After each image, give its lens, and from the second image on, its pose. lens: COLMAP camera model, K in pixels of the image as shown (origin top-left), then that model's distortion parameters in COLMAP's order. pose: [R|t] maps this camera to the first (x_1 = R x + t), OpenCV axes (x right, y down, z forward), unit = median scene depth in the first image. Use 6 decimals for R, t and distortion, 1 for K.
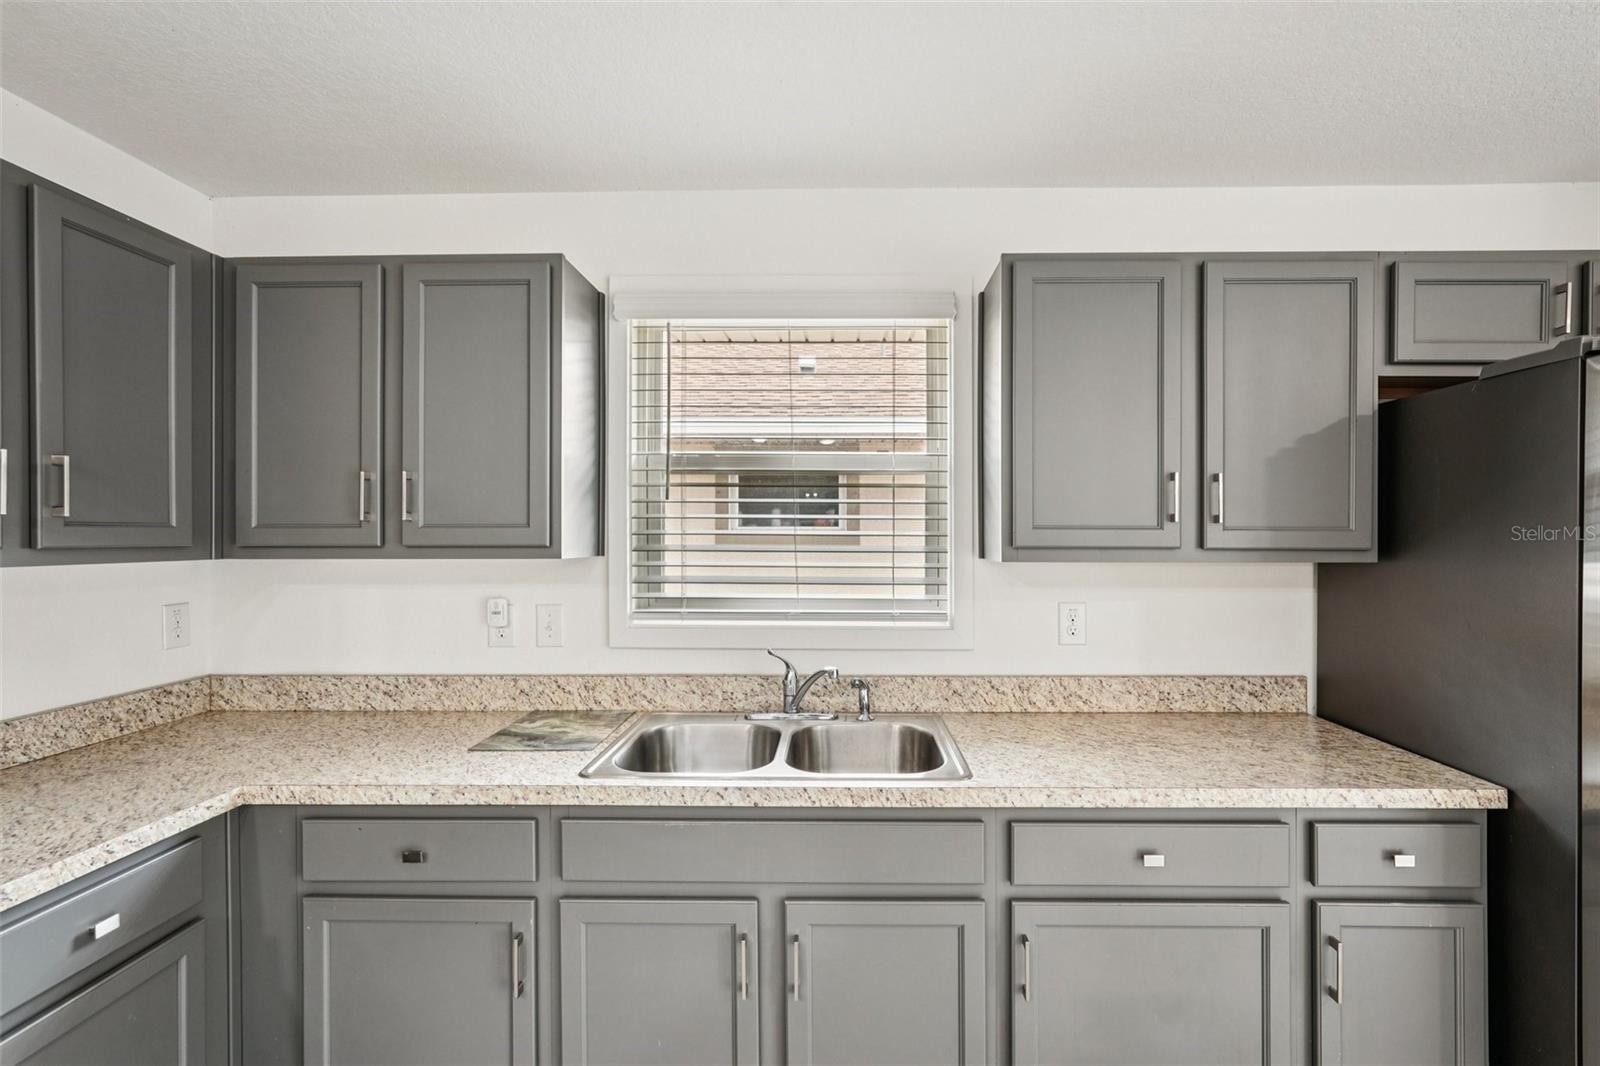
lens RADIAL K [[710.1, 0, 826.3], [0, 710.1, 536.6], [0, 0, 1]] dist [-0.015056, 0.008228]
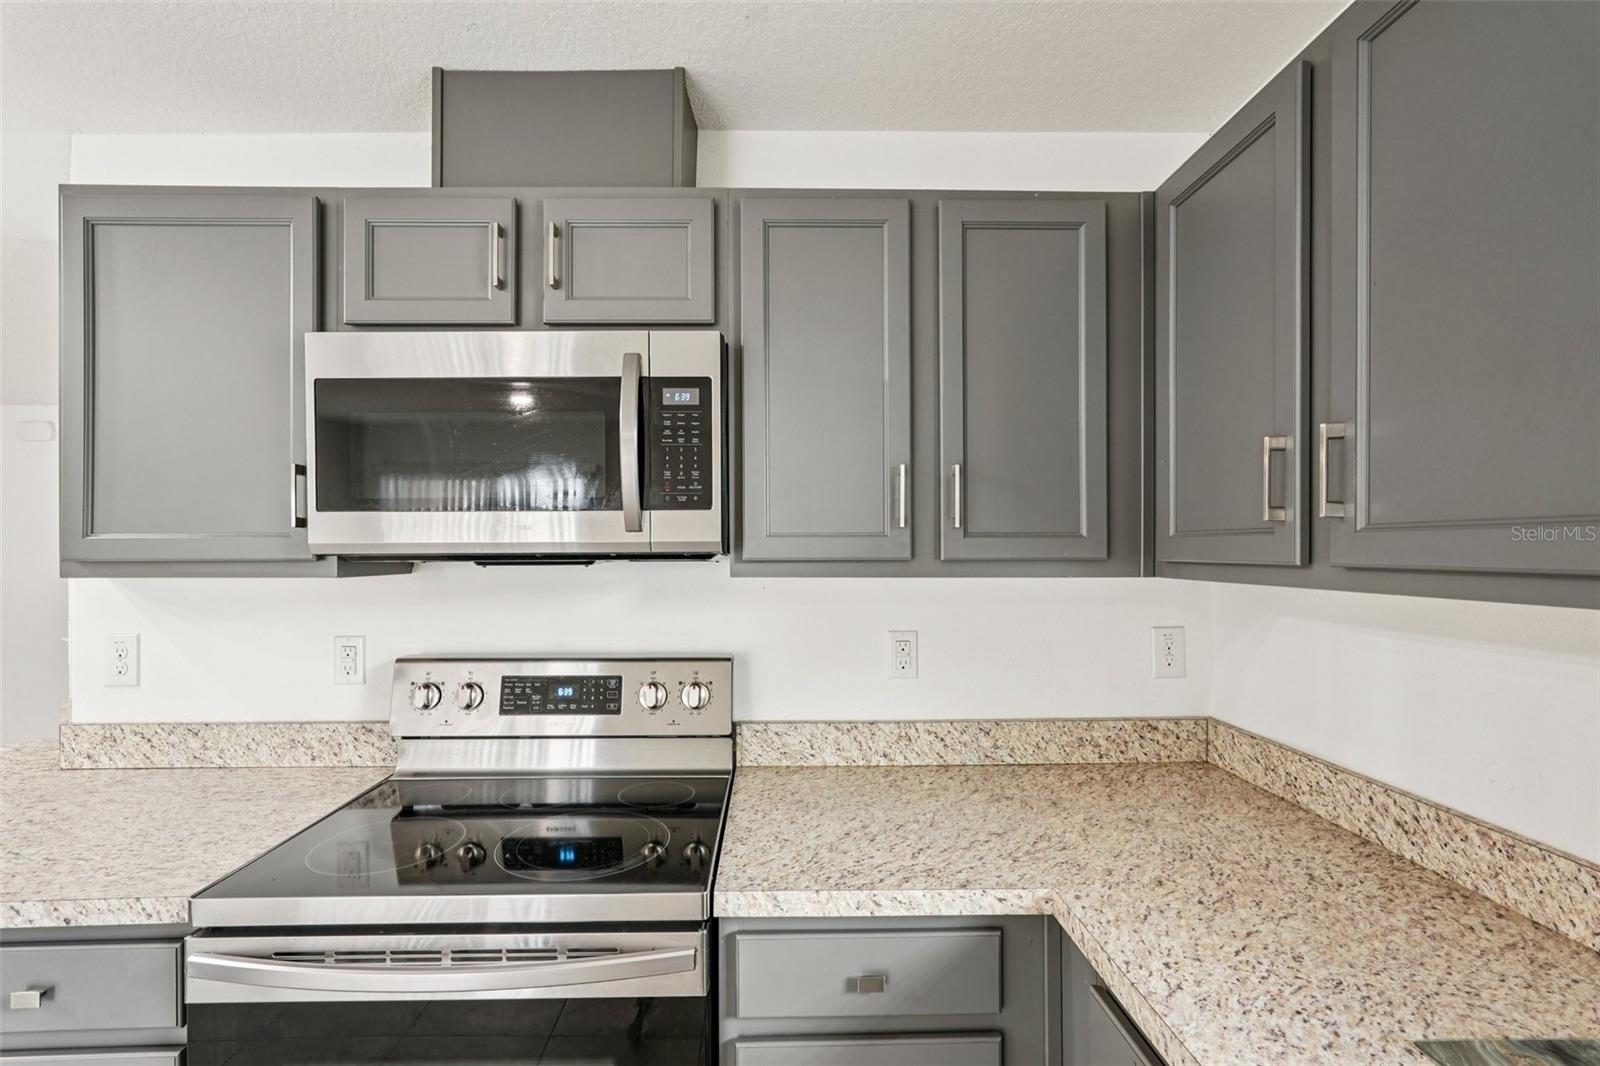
lens RADIAL K [[710.1, 0, 791.0], [0, 710.1, 550.1], [0, 0, 1]] dist [-0.015056, 0.008228]
pose [[0.035012, 0.002532, -0.999384, -0.083229], [0.000814, 0.999996, 0.002562, -0.000282], [0.999387, -0.000904, 0.035009, 0.552998]]
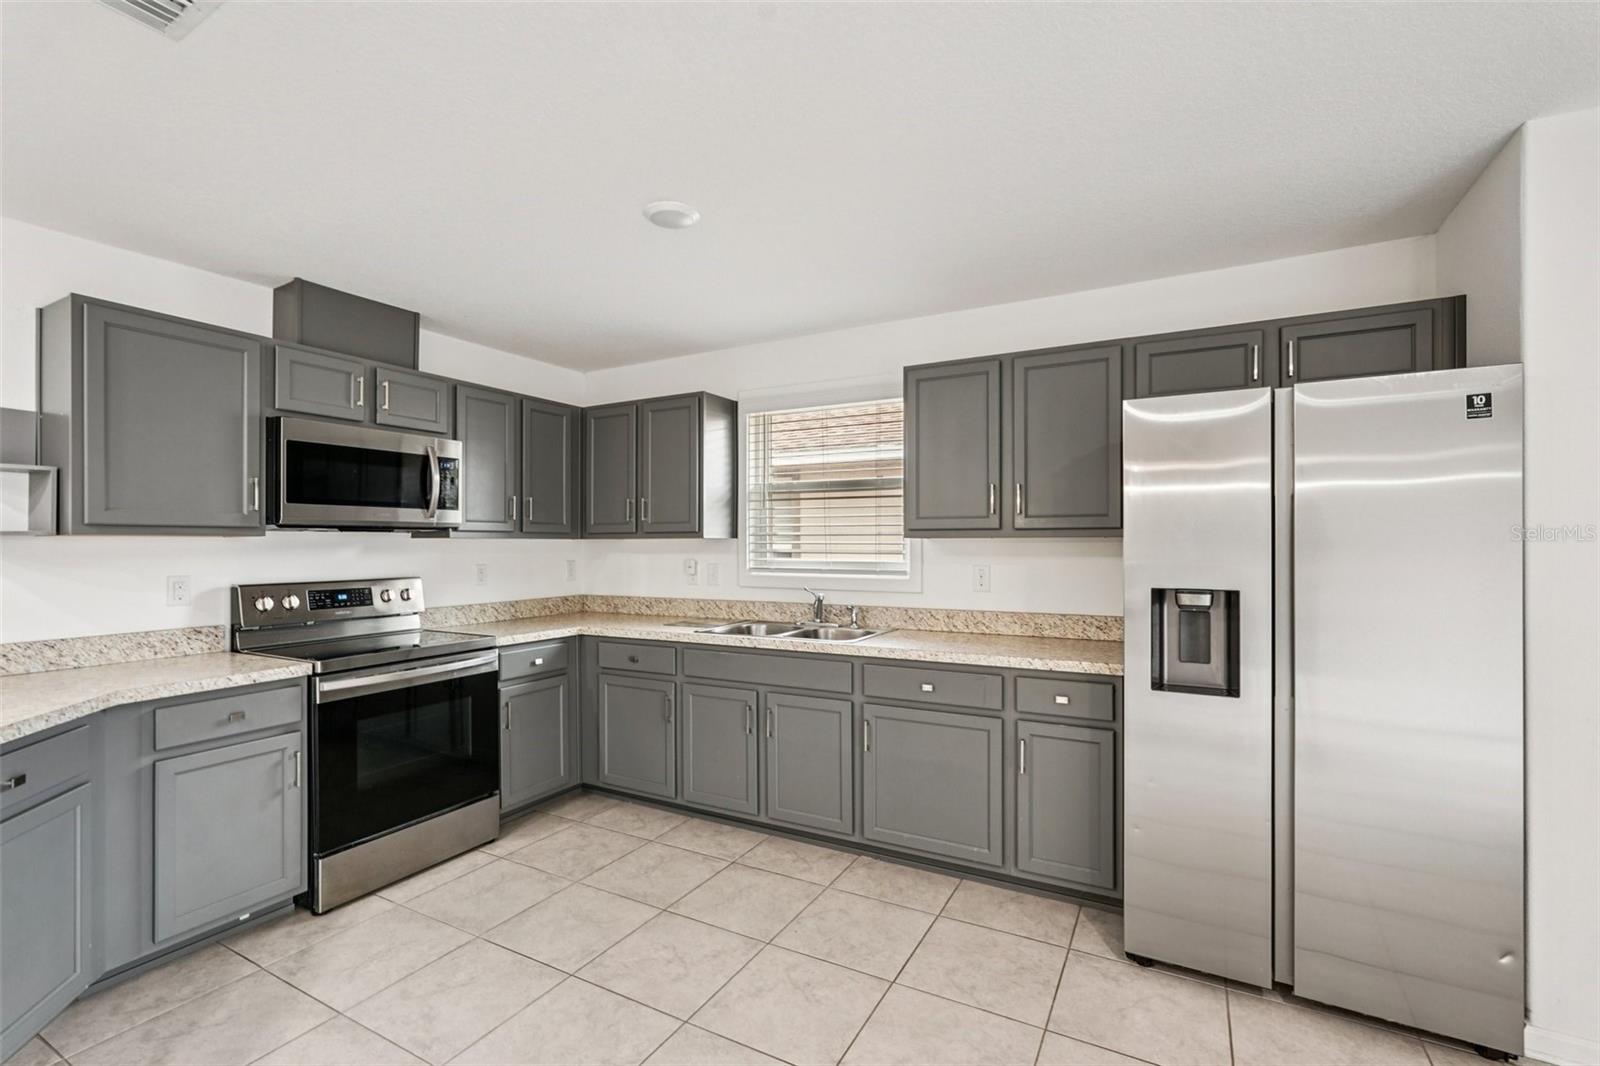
lens RADIAL K [[710.1, 0, 800.2], [0, 710.1, 535.1], [0, 0, 1]] dist [-0.015056, 0.008228]
pose [[0.883488, -0.008178, -0.468382, 0.818988], [0.002196, 0.999909, -0.013316, 0.049870], [0.468448, 0.010736, 0.883426, -0.678640]]
